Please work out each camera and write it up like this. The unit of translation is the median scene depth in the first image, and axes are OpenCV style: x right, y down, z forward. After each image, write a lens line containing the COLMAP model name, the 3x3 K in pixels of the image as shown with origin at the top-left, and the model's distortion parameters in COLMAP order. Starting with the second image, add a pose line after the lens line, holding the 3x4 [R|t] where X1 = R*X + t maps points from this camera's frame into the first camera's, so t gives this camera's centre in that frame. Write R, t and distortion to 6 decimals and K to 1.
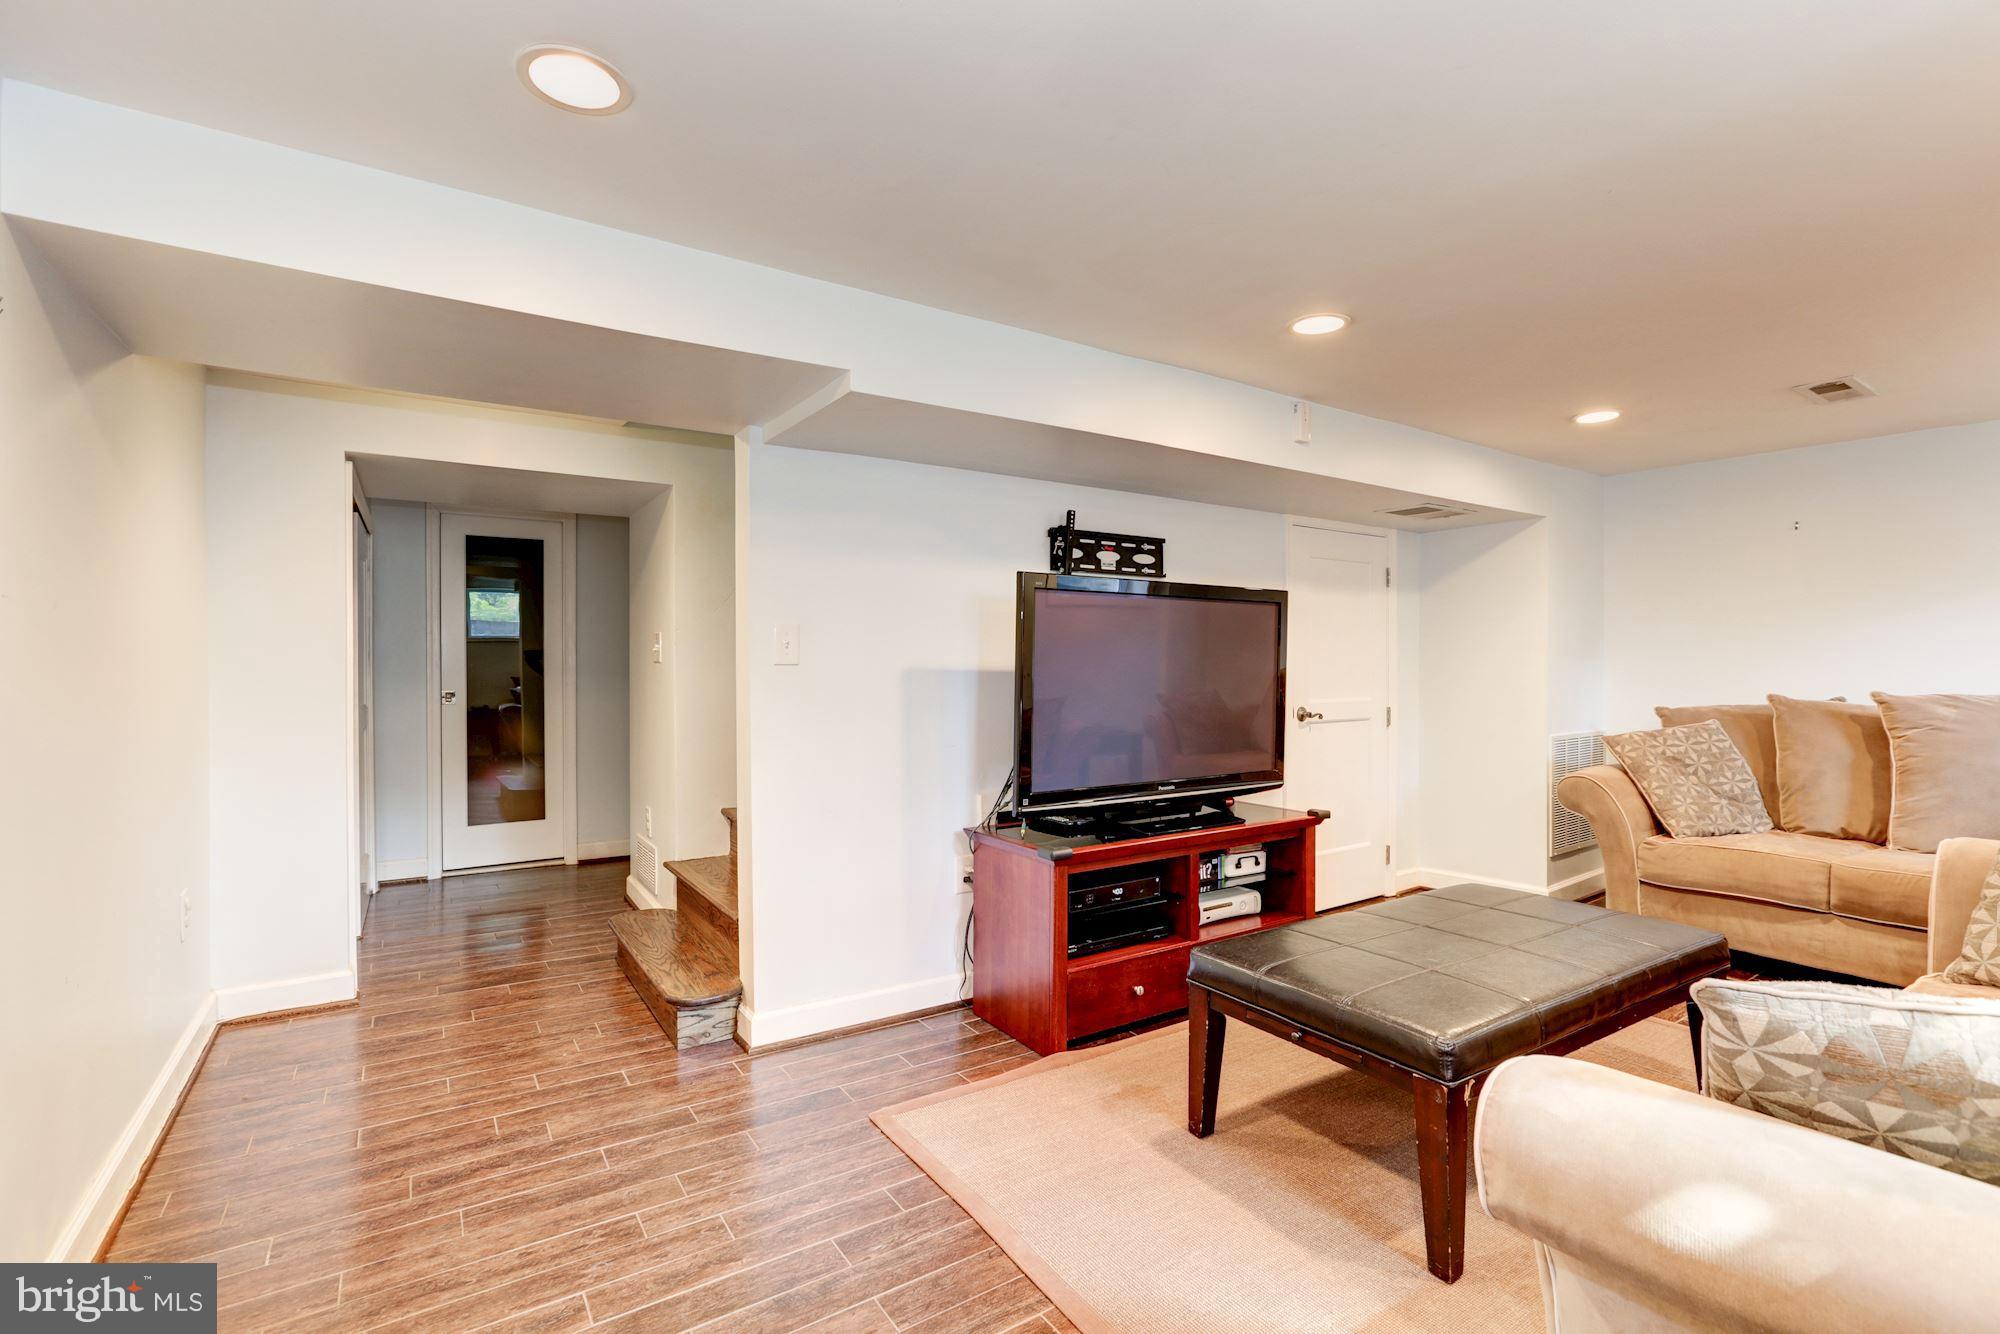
lens RADIAL K [[904.7, 0, 995.5], [0, 904.7, 670.2], [0, 0, 1]] dist [-0.017003, -0.000157]
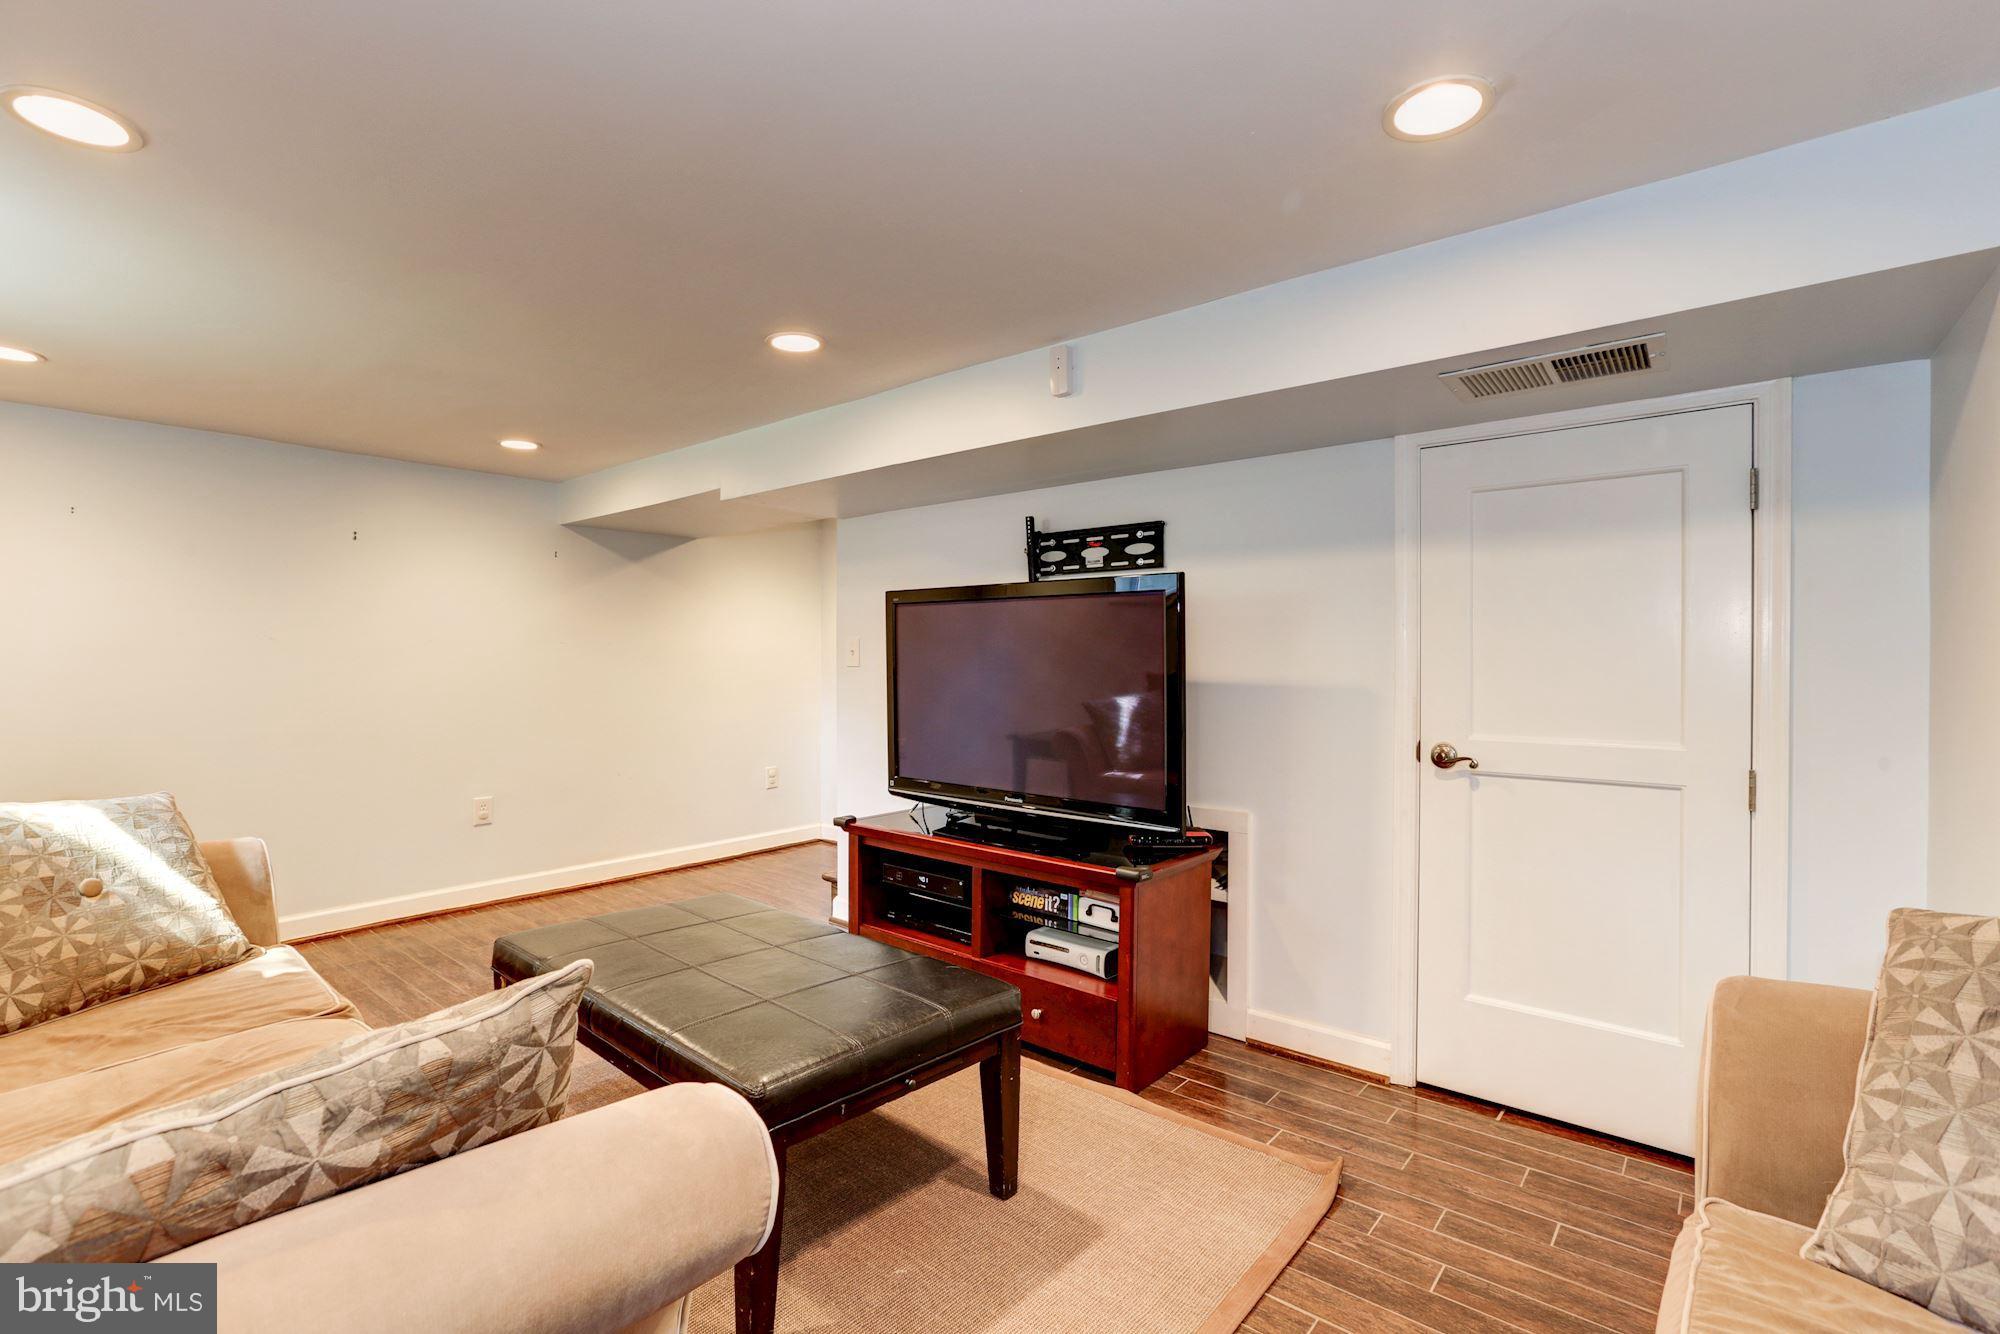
lens RADIAL K [[904.7, 0, 997.5], [0, 904.7, 667.1], [0, 0, 1]] dist [-0.017003, -0.000157]
pose [[0.278280, 0.007838, -0.960468, 0.973611], [-0.015211, 0.999877, 0.003753, -0.010794], [0.960380, 0.013565, 0.278365, 0.638148]]
